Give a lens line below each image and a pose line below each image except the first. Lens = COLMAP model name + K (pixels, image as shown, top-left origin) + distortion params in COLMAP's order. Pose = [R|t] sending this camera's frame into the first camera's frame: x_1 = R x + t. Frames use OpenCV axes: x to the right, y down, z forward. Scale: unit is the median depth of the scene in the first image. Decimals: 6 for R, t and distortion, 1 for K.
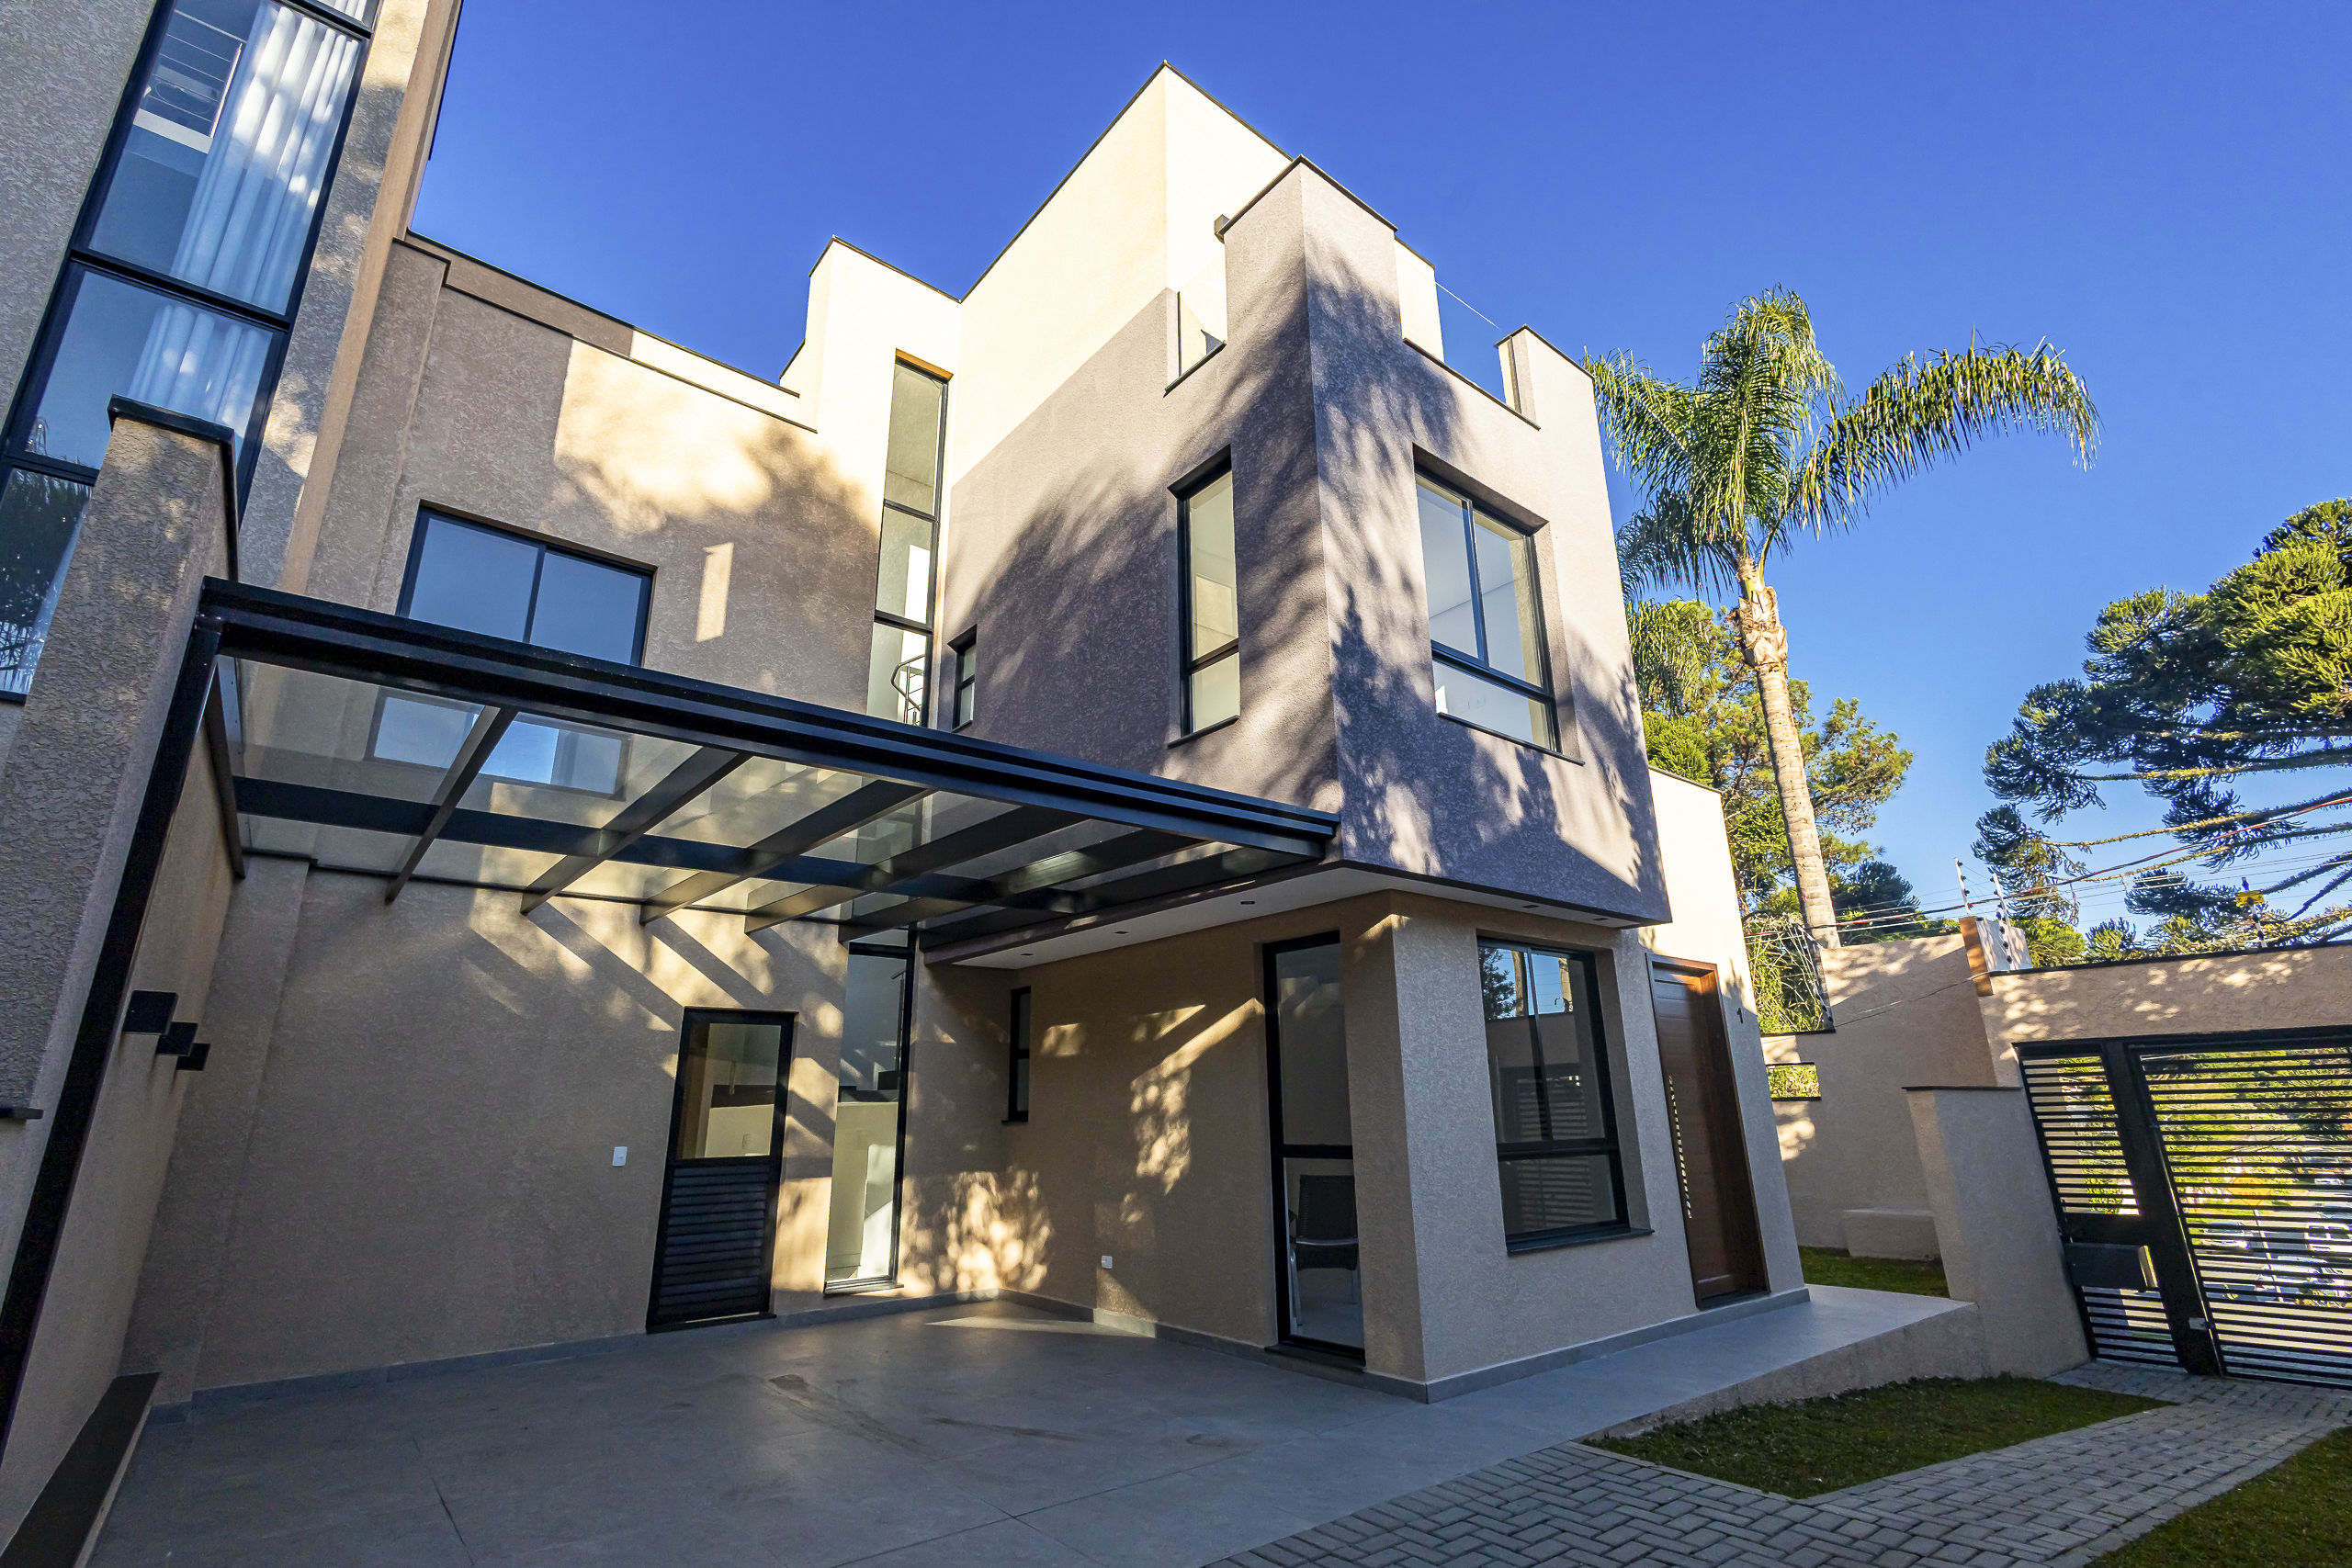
lens RADIAL K [[1074.6, 0, 1171.8], [0, 1074.6, 788.3], [0, 0, 1]] dist [-0.002214, -0.000090]
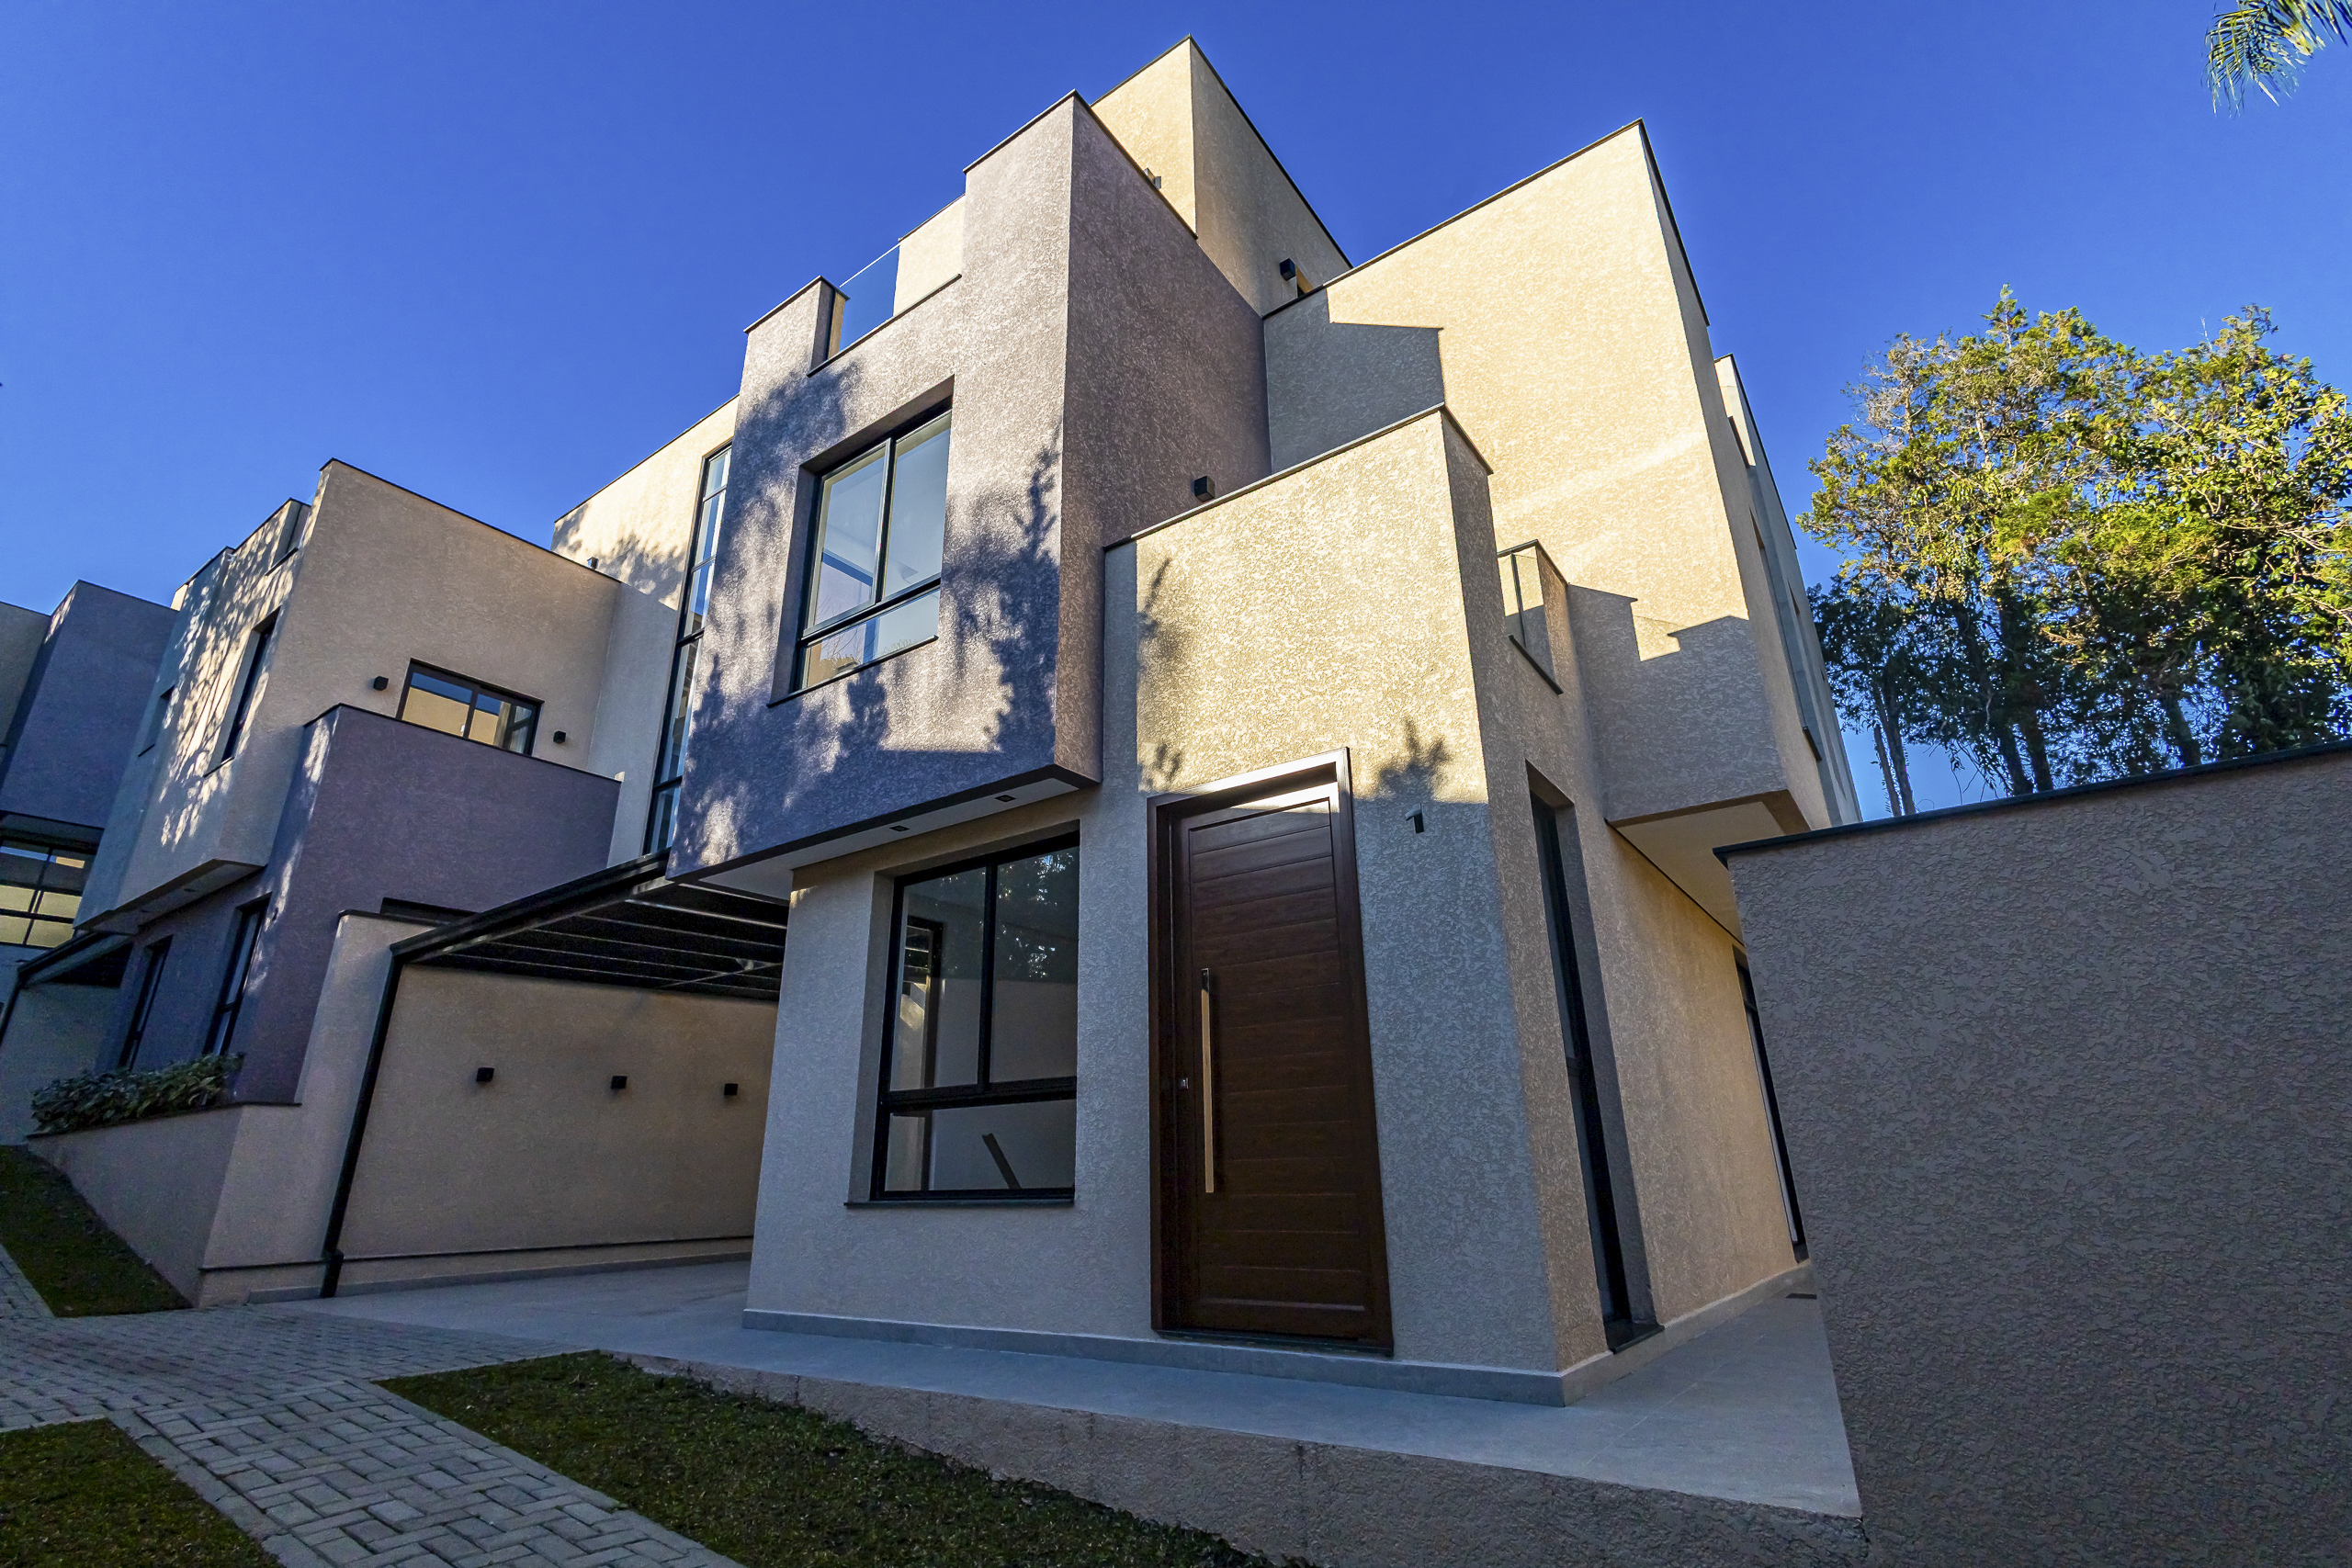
lens RADIAL K [[1074.6, 0, 1173.1], [0, 1074.6, 780.1], [0, 0, 1]] dist [-0.002214, -0.000090]
pose [[0.268556, -0.325403, -0.906637, 1.310966], [0.298628, 0.922966, -0.242807, 0.384498], [0.915805, -0.205540, 0.345042, 0.965894]]
